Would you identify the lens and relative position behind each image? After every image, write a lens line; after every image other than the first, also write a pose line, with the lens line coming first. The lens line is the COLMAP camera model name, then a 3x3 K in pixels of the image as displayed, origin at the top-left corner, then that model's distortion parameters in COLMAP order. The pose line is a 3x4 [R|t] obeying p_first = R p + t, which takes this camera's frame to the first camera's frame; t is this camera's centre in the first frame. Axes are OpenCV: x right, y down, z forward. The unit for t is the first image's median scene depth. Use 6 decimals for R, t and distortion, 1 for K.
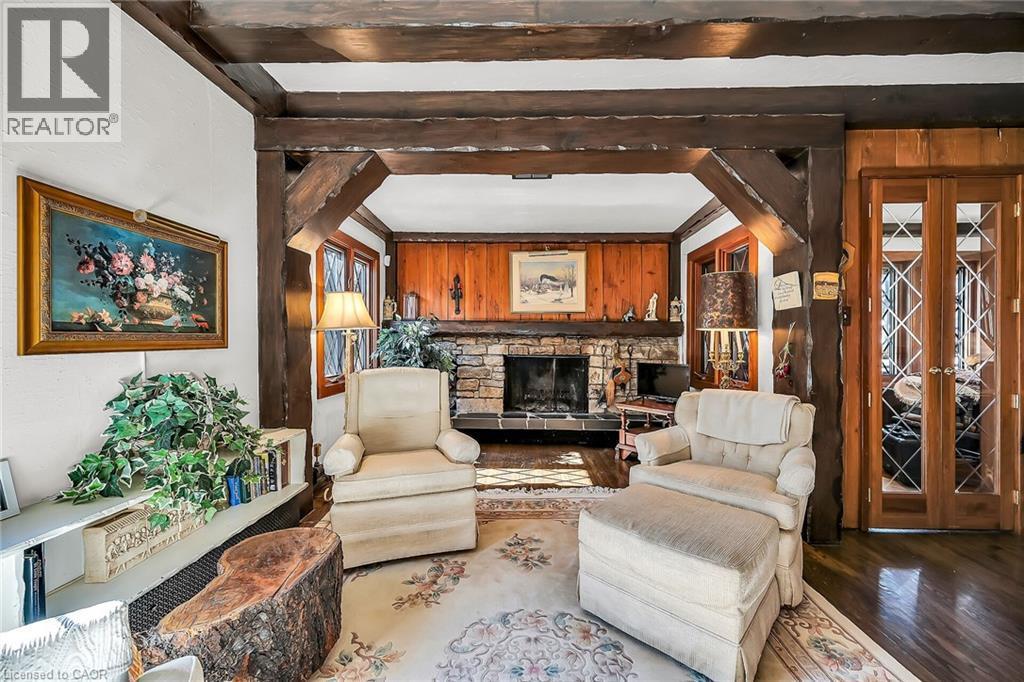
lens RADIAL K [[406.4, 0, 512.0], [0, 406.4, 341.0], [0, 0, 1]] dist [0.000148, -0.000031]
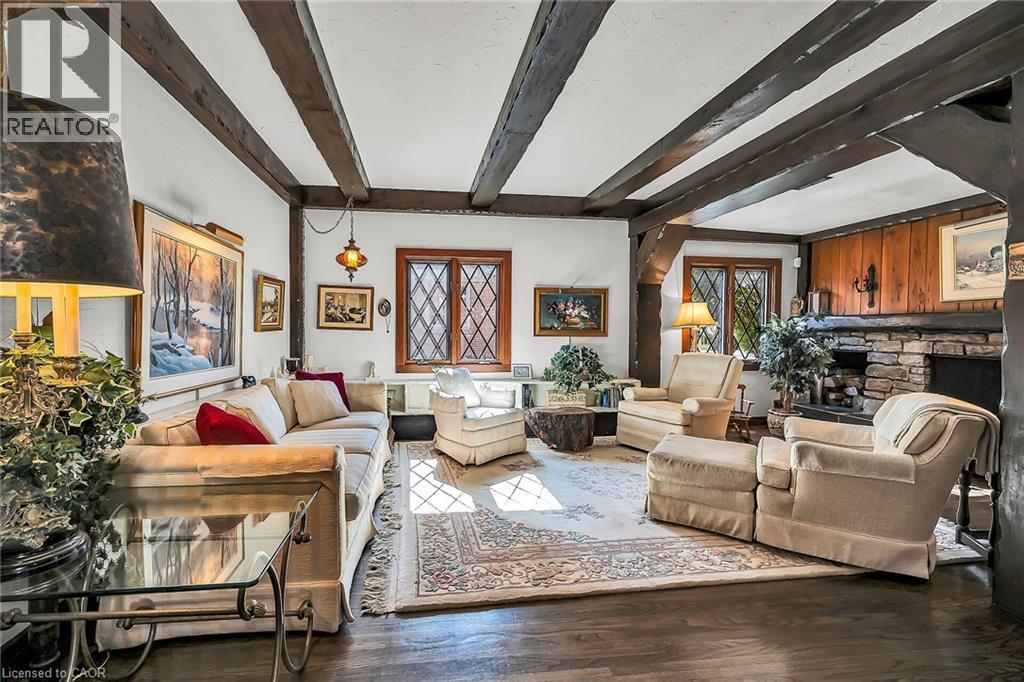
lens RADIAL K [[417.7, 0, 512.0], [0, 417.7, 341.0], [0, 0, 1]] dist [0.000783, 0.000049]
pose [[0.252164, 0.021660, -0.967442, 0.591194], [-0.011221, 0.999748, 0.019459, 0.001018], [0.967620, 0.005949, 0.252343, -0.031664]]
